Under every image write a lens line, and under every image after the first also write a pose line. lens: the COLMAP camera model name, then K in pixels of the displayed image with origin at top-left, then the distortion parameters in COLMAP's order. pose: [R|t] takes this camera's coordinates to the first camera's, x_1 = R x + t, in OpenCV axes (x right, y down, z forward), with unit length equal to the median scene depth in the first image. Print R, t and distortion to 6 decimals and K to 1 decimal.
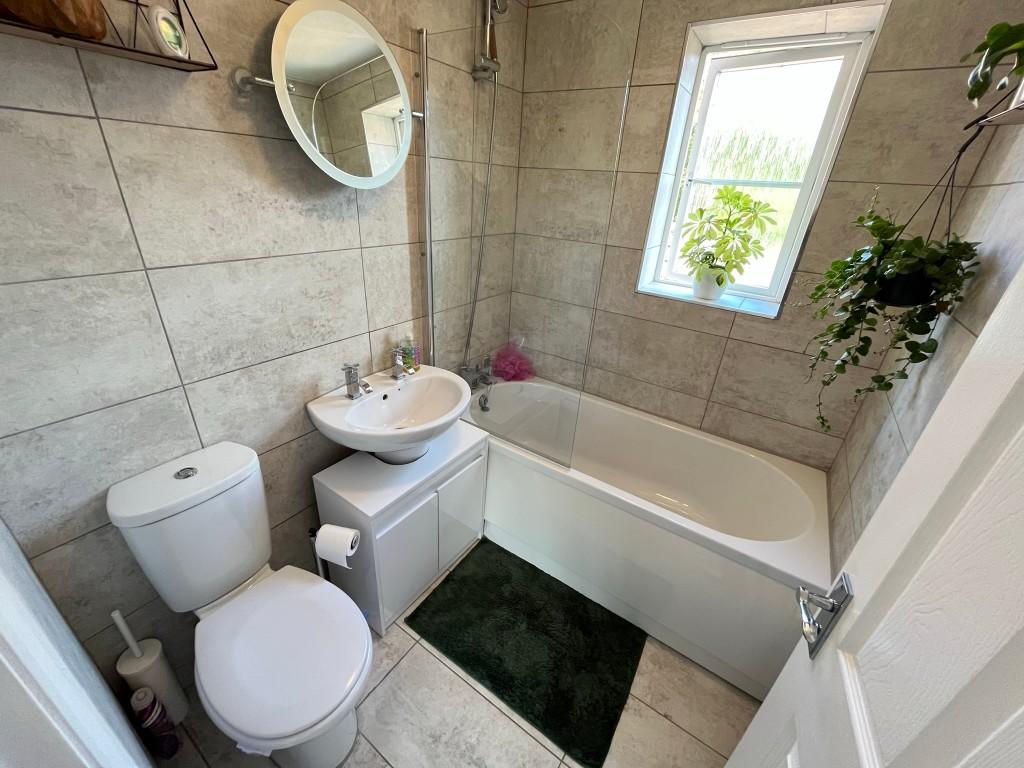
lens RADIAL K [[412.6, 0, 512.0], [0, 412.6, 384.0], [0, 0, 1]] dist [-0.002307, -0.000093]
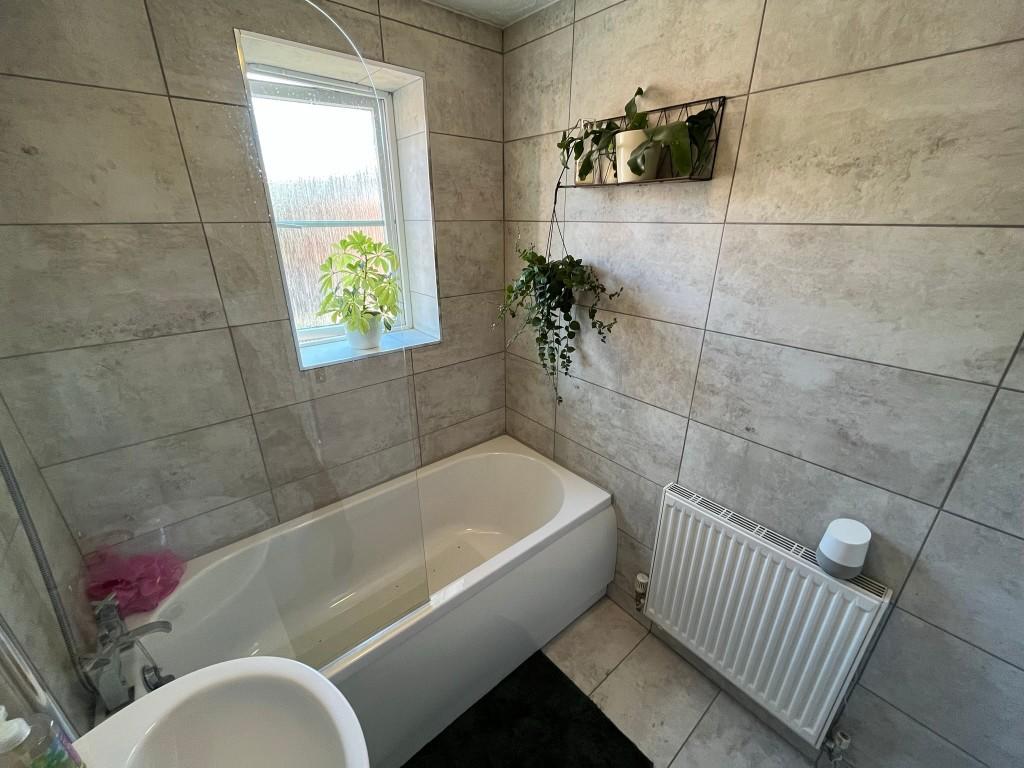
lens RADIAL K [[412.6, 0, 512.0], [0, 412.6, 384.0], [0, 0, 1]] dist [-0.002307, -0.000093]
pose [[0.276429, -0.412799, 0.867862, -0.465255], [0.435073, 0.858963, 0.269988, -0.414263], [-0.856912, 0.302950, 0.417040, 0.613566]]
